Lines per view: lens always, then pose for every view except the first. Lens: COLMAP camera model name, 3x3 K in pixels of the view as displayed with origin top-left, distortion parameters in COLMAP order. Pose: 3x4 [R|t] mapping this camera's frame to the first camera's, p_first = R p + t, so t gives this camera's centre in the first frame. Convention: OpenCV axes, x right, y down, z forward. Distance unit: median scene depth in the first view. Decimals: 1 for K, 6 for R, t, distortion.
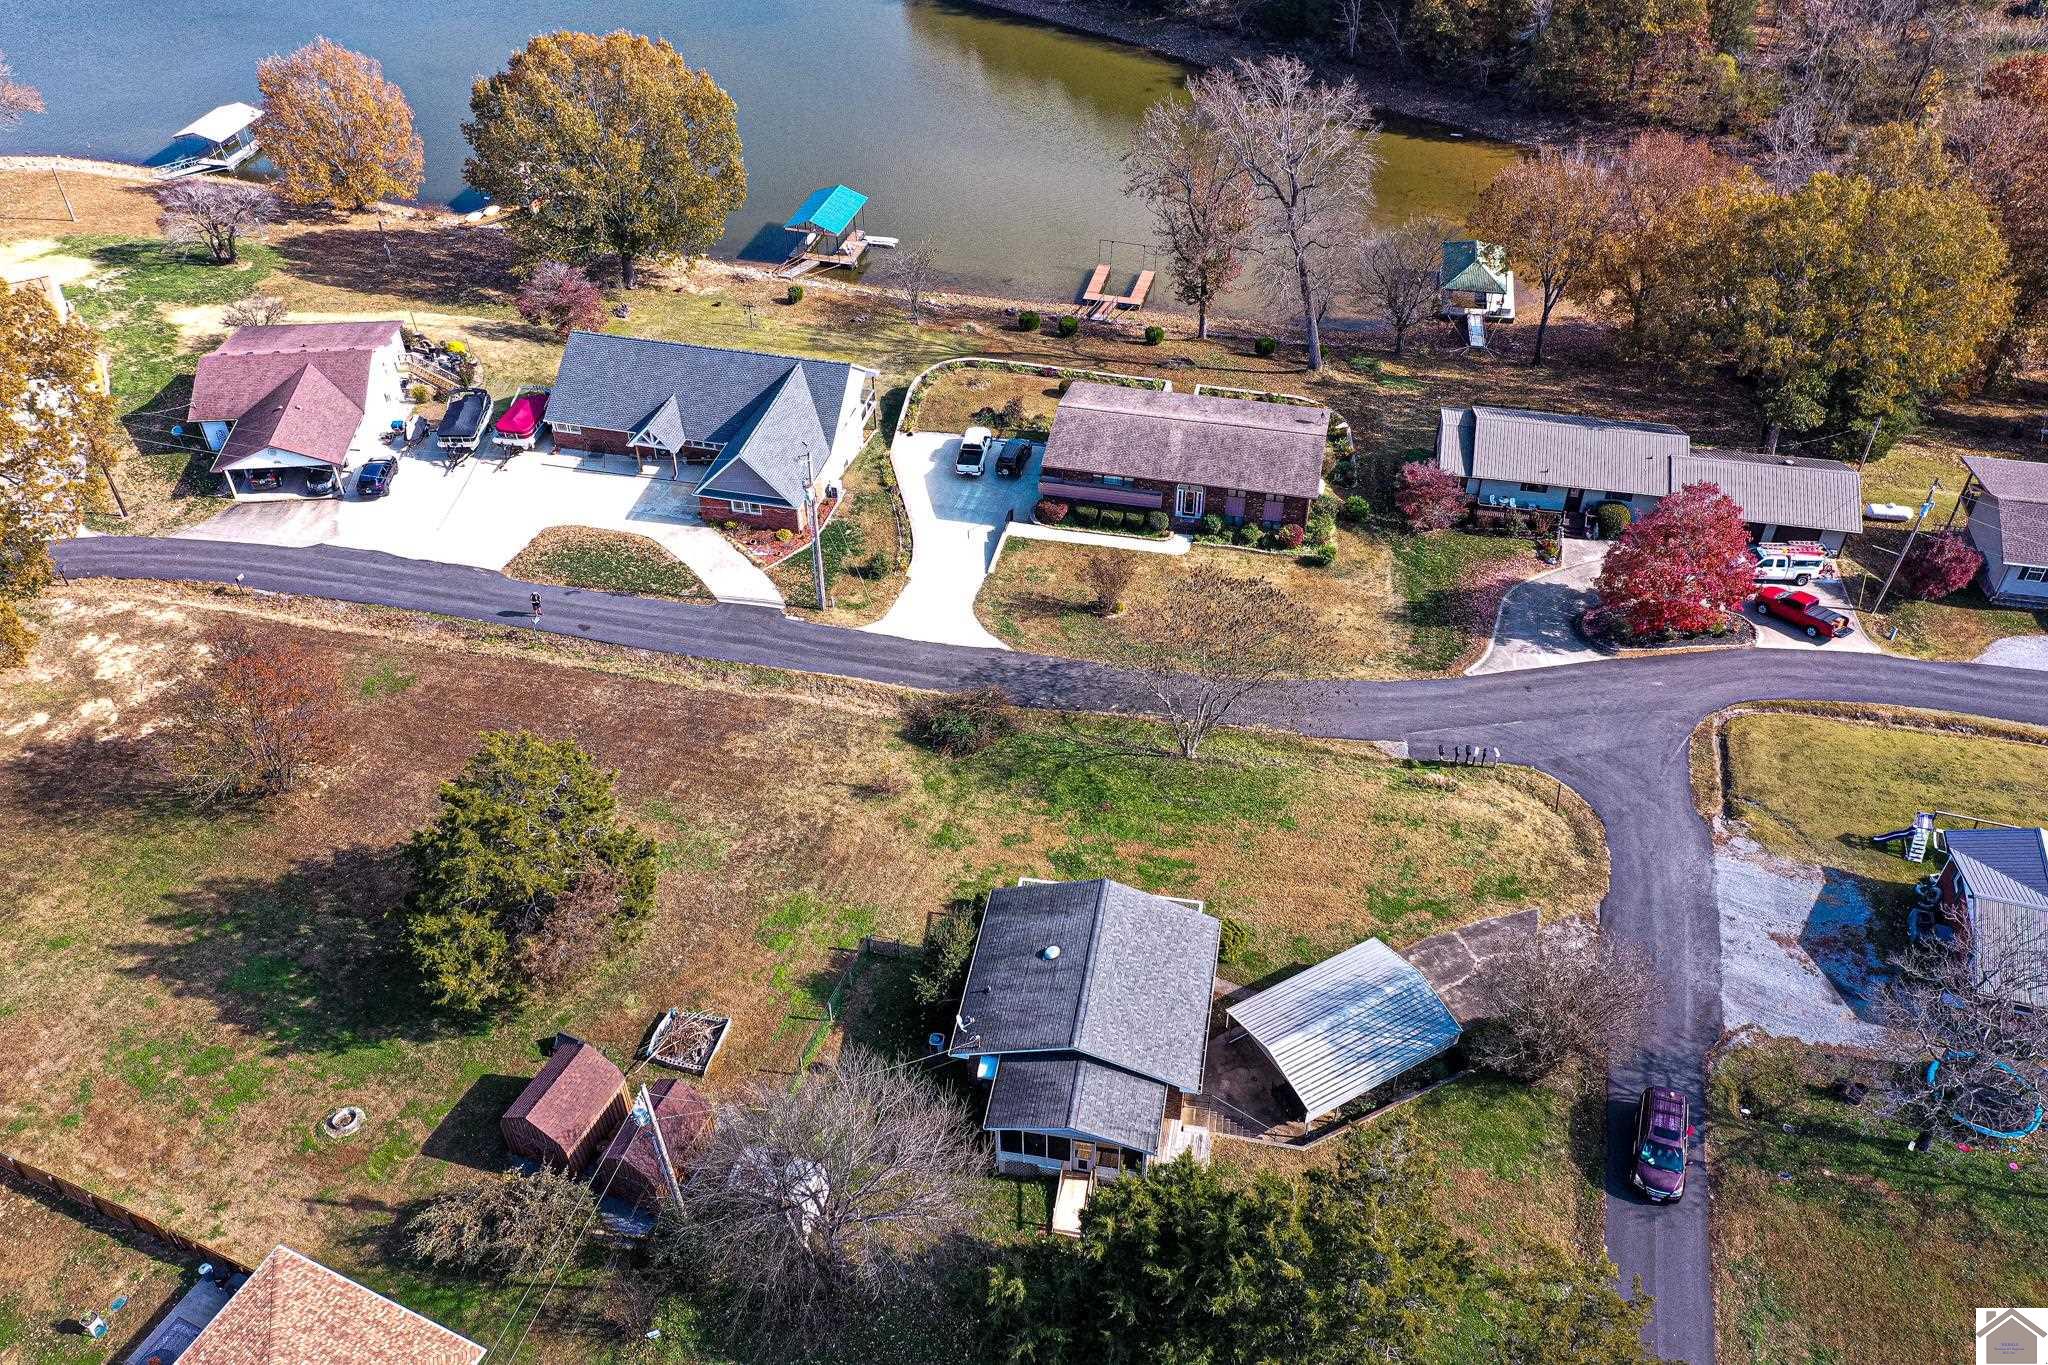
lens RADIAL K [[1620.1, 0, 1021.1], [0, 1620.1, 683.9], [0, 0, 1]] dist [0.004190, 0.011115]
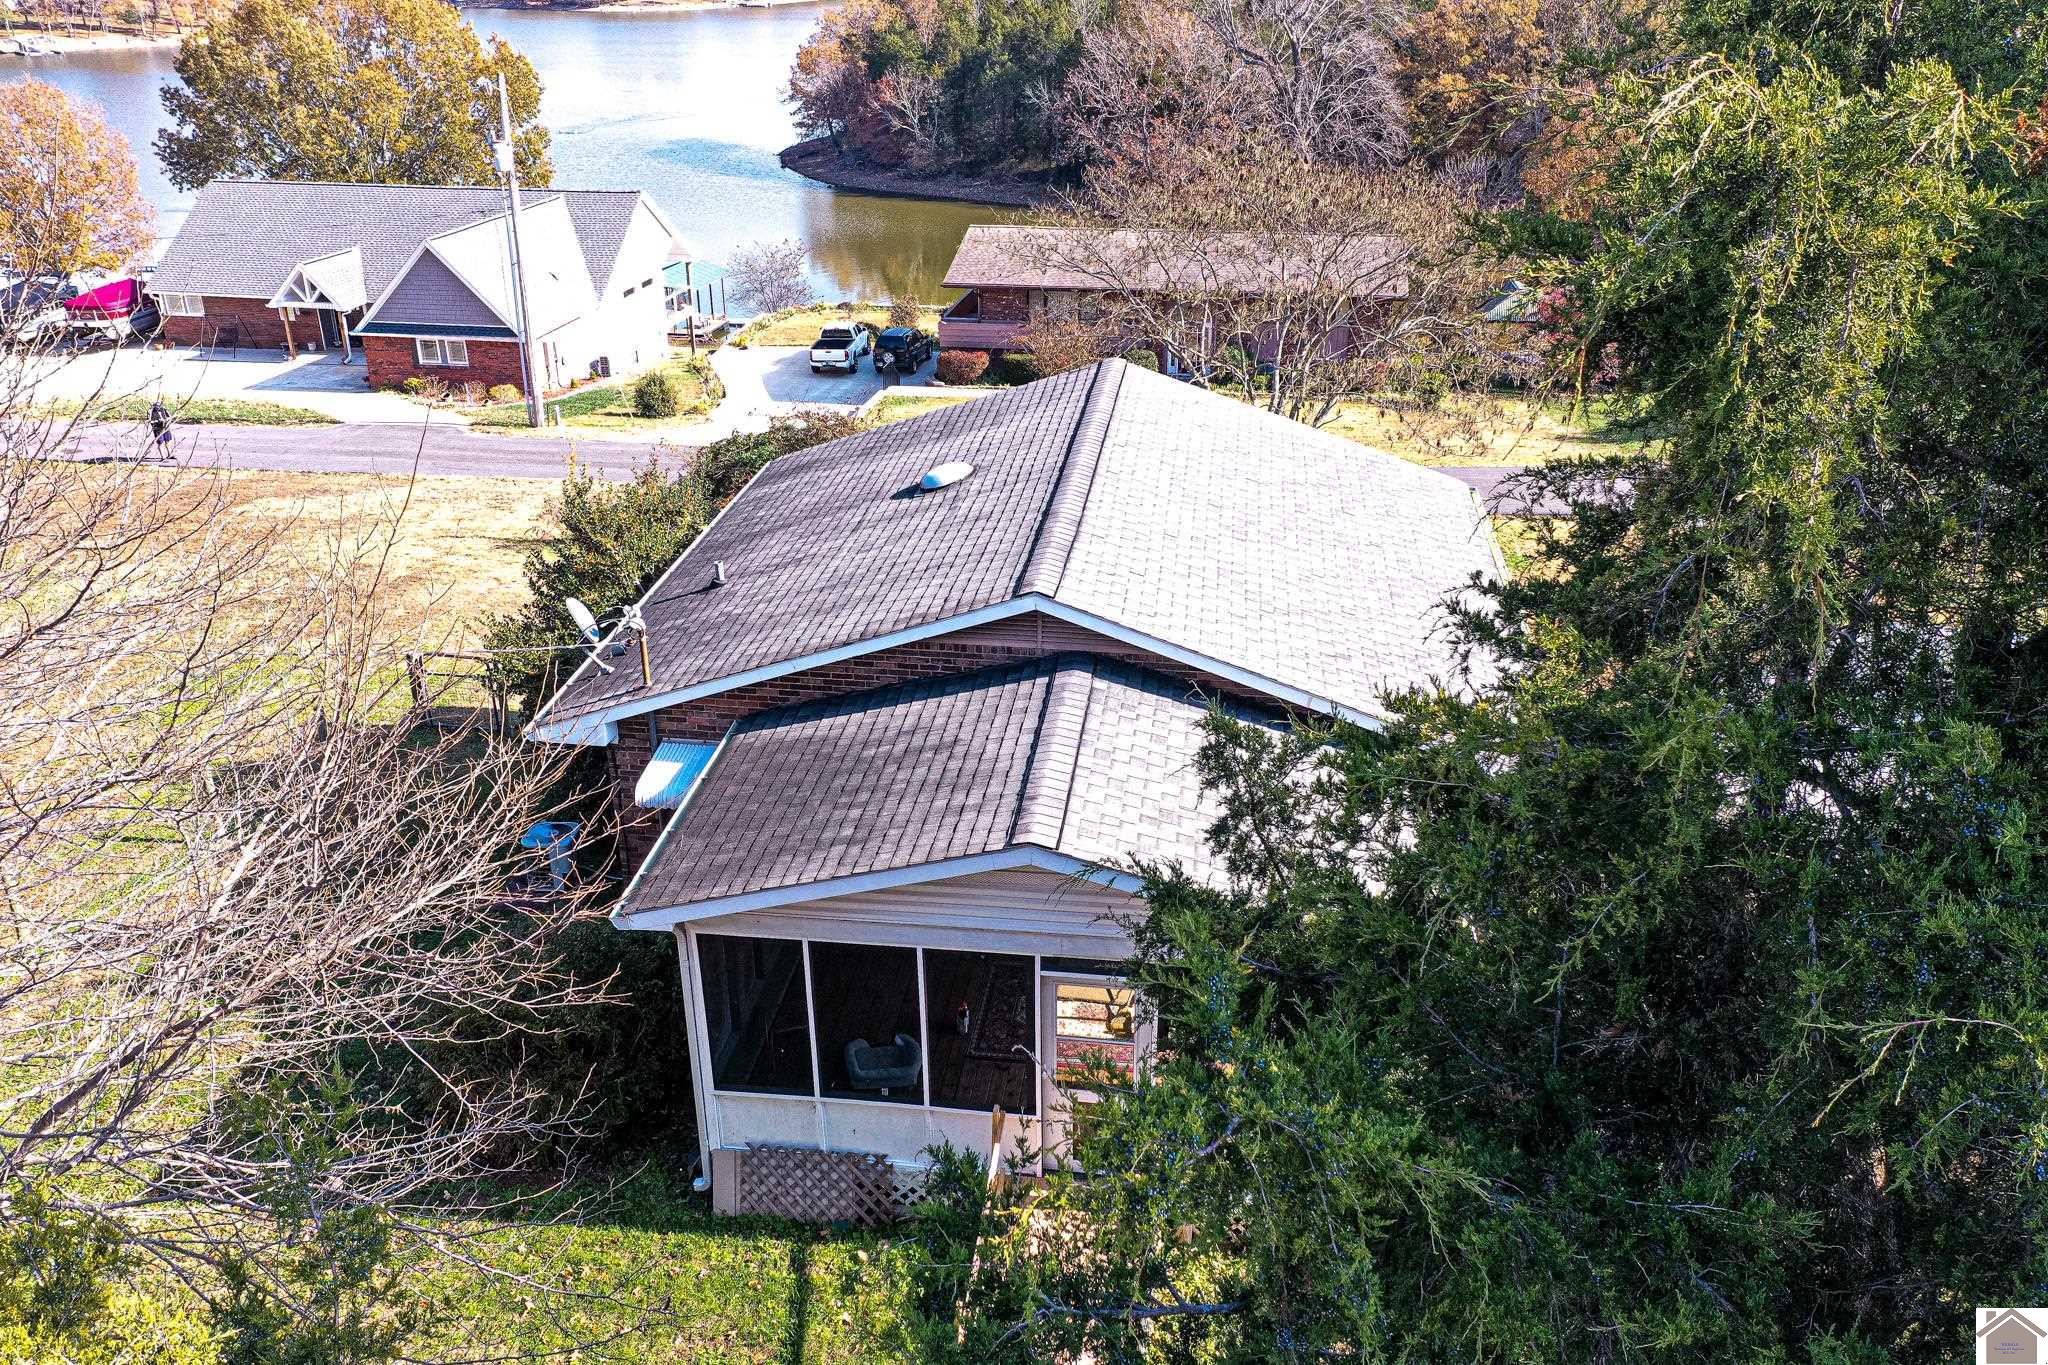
lens RADIAL K [[1620.1, 0, 1026.0], [0, 1620.1, 680.3], [0, 0, 1]] dist [0.004190, 0.011115]
pose [[0.998681, -0.019390, 0.047549, 0.012117], [0.031961, 0.959455, -0.280042, 0.178599], [-0.040191, 0.281193, 0.958809, 0.461864]]
